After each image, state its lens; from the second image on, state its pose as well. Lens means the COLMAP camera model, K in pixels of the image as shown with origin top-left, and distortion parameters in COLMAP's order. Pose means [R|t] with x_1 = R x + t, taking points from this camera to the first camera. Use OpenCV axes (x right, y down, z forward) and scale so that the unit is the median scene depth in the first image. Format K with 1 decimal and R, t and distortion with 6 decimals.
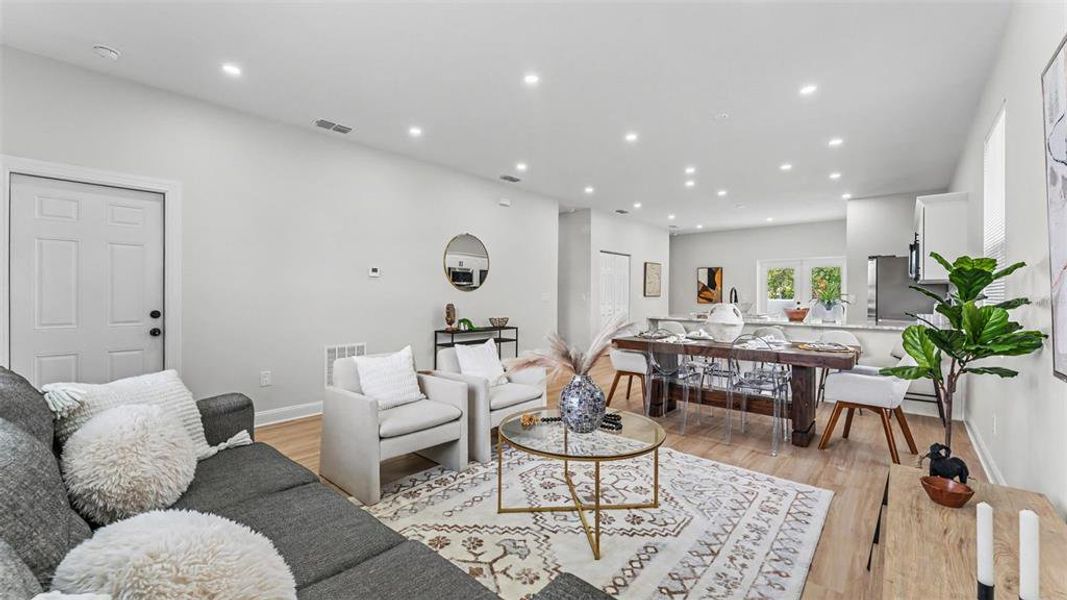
lens RADIAL K [[426.7, 0, 531.8], [0, 426.7, 296.5], [0, 0, 1]] dist [0.000821, -0.000118]
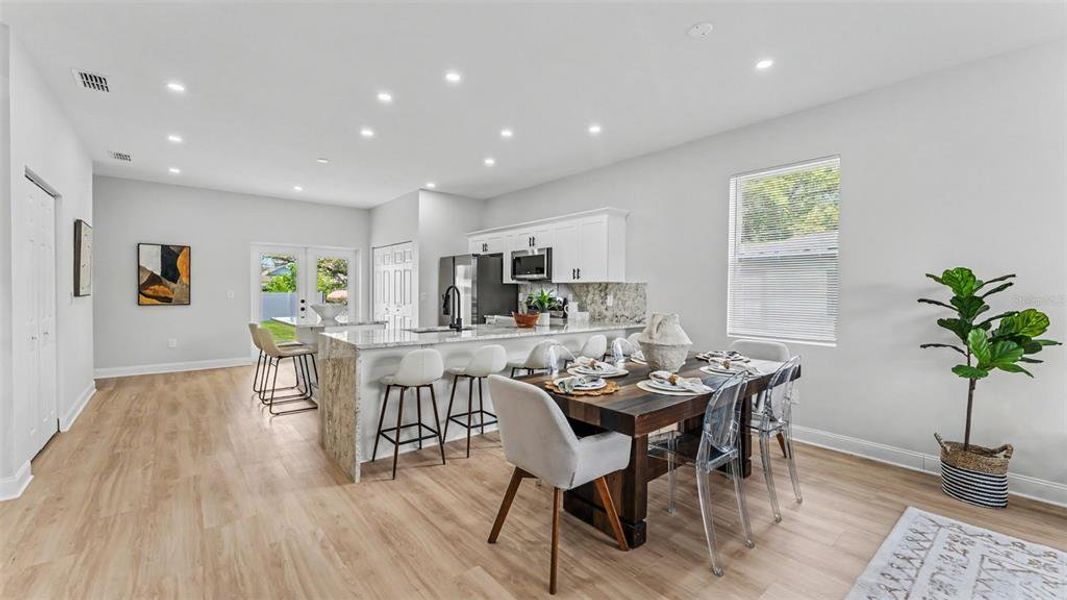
lens RADIAL K [[426.7, 0, 531.8], [0, 426.7, 296.5], [0, 0, 1]] dist [0.000821, -0.000118]
pose [[0.149358, -0.015482, 0.988662, -0.164432], [-0.003261, 0.999864, 0.016150, -0.013790], [-0.988778, -0.005636, 0.149288, 0.760021]]
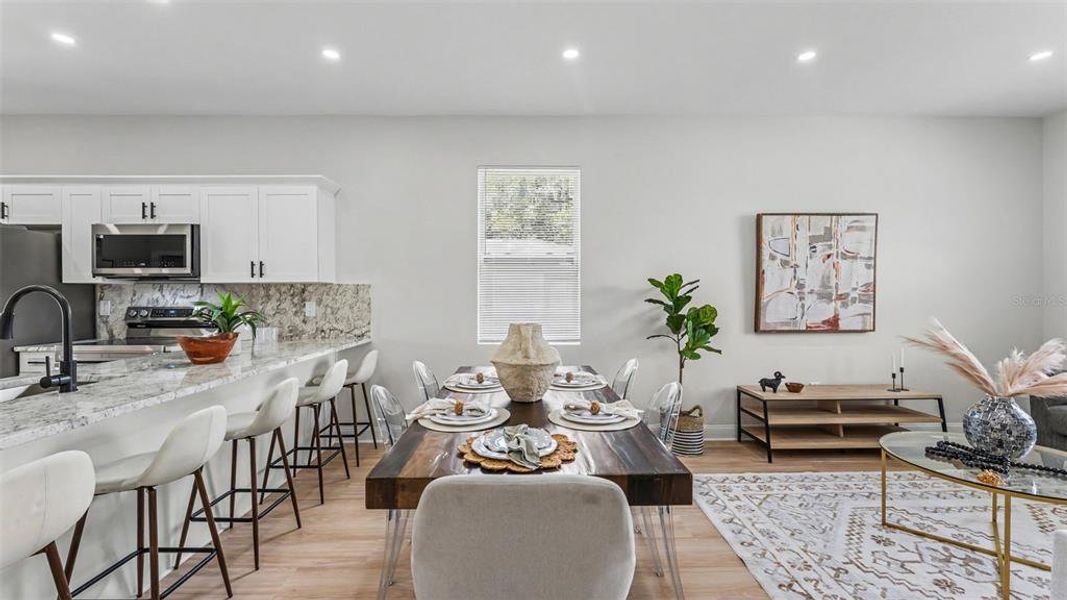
lens RADIAL K [[454.6, 0, 533.1], [0, 454.6, 296.7], [0, 0, 1]] dist [-0.000798, -0.000295]
pose [[-0.670781, -0.003581, 0.741647, 0.026472], [0.004098, 0.999955, 0.008534, -0.013653], [-0.741644, 0.008764, -0.670736, 0.935350]]
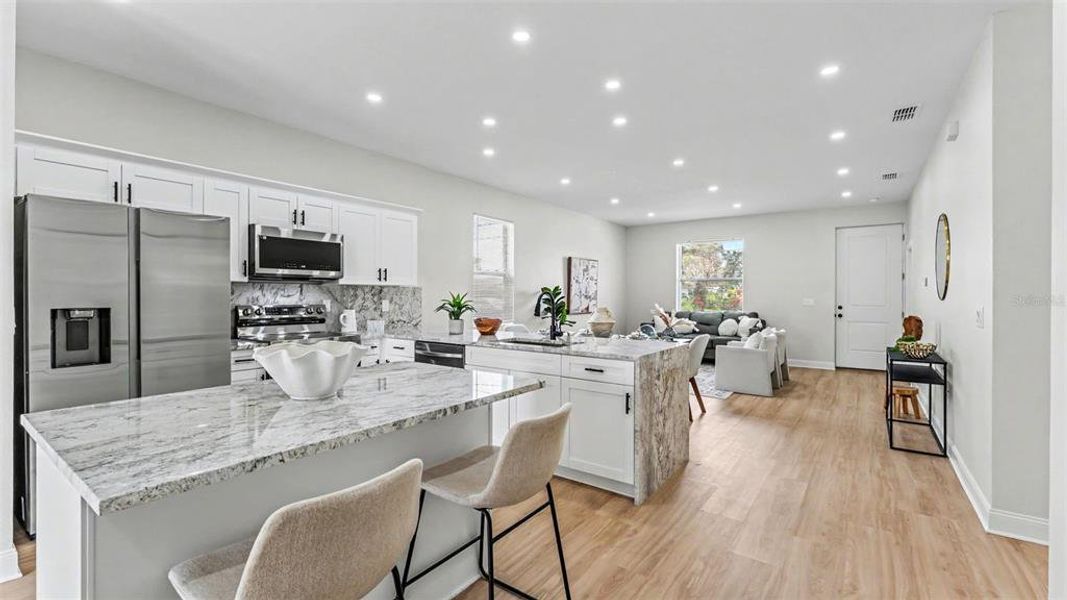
lens RADIAL K [[454.6, 0, 533.1], [0, 454.6, 296.7], [0, 0, 1]] dist [-0.000798, -0.000295]
pose [[-0.995483, -0.005719, -0.094766, 0.540224], [-0.006386, 0.999957, 0.006735, -0.015690], [0.094724, 0.007310, -0.995477, 1.604859]]
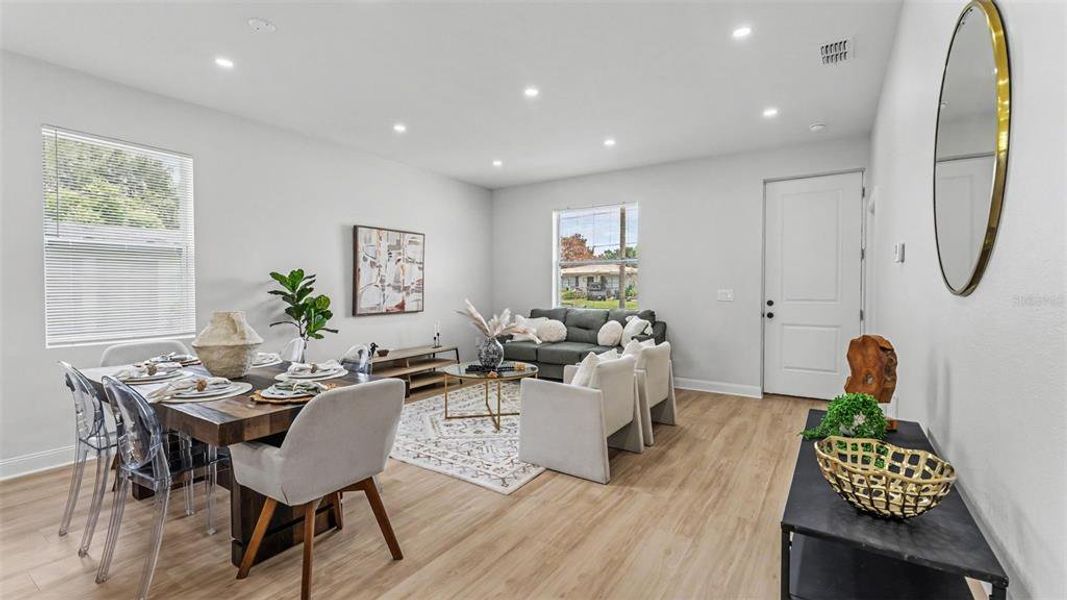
lens RADIAL K [[454.6, 0, 533.1], [0, 454.6, 296.7], [0, 0, 1]] dist [-0.000798, -0.000295]
pose [[-0.990176, 0.001278, -0.139821, 0.083296], [-0.002347, 0.999665, 0.025757, -0.014211], [0.139807, 0.025832, -0.989842, 1.158194]]
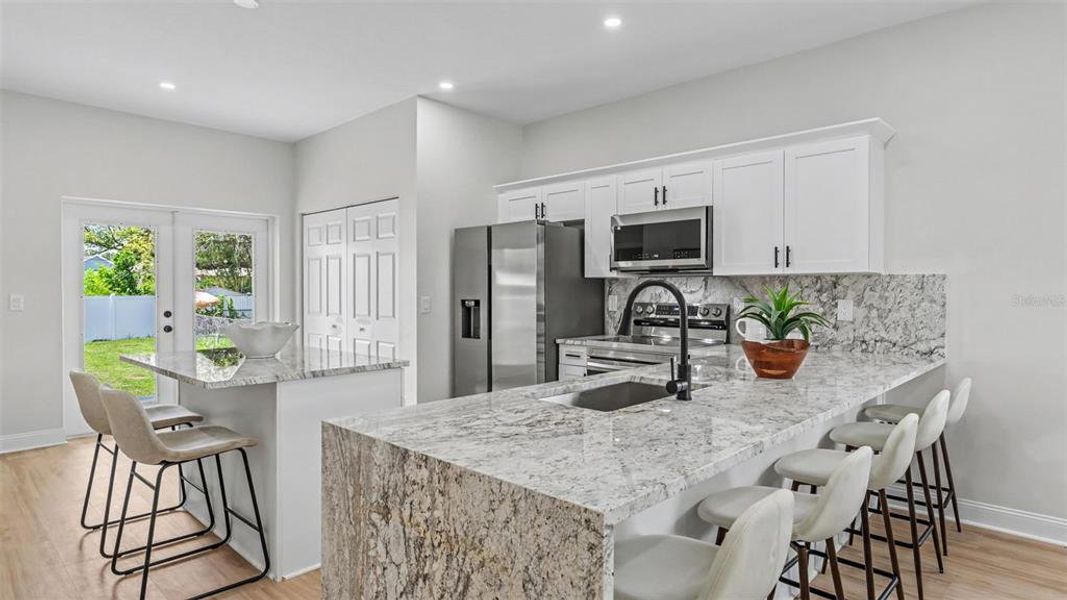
lens RADIAL K [[585.8, 0, 532.1], [0, 585.8, 296.4], [0, 0, 1]] dist [0.000331, 0.000372]
pose [[0.036367, -0.011710, 0.999270, 0.111929], [0.001627, 0.999931, 0.011658, -0.013350], [-0.999337, 0.001202, 0.036383, 1.036412]]
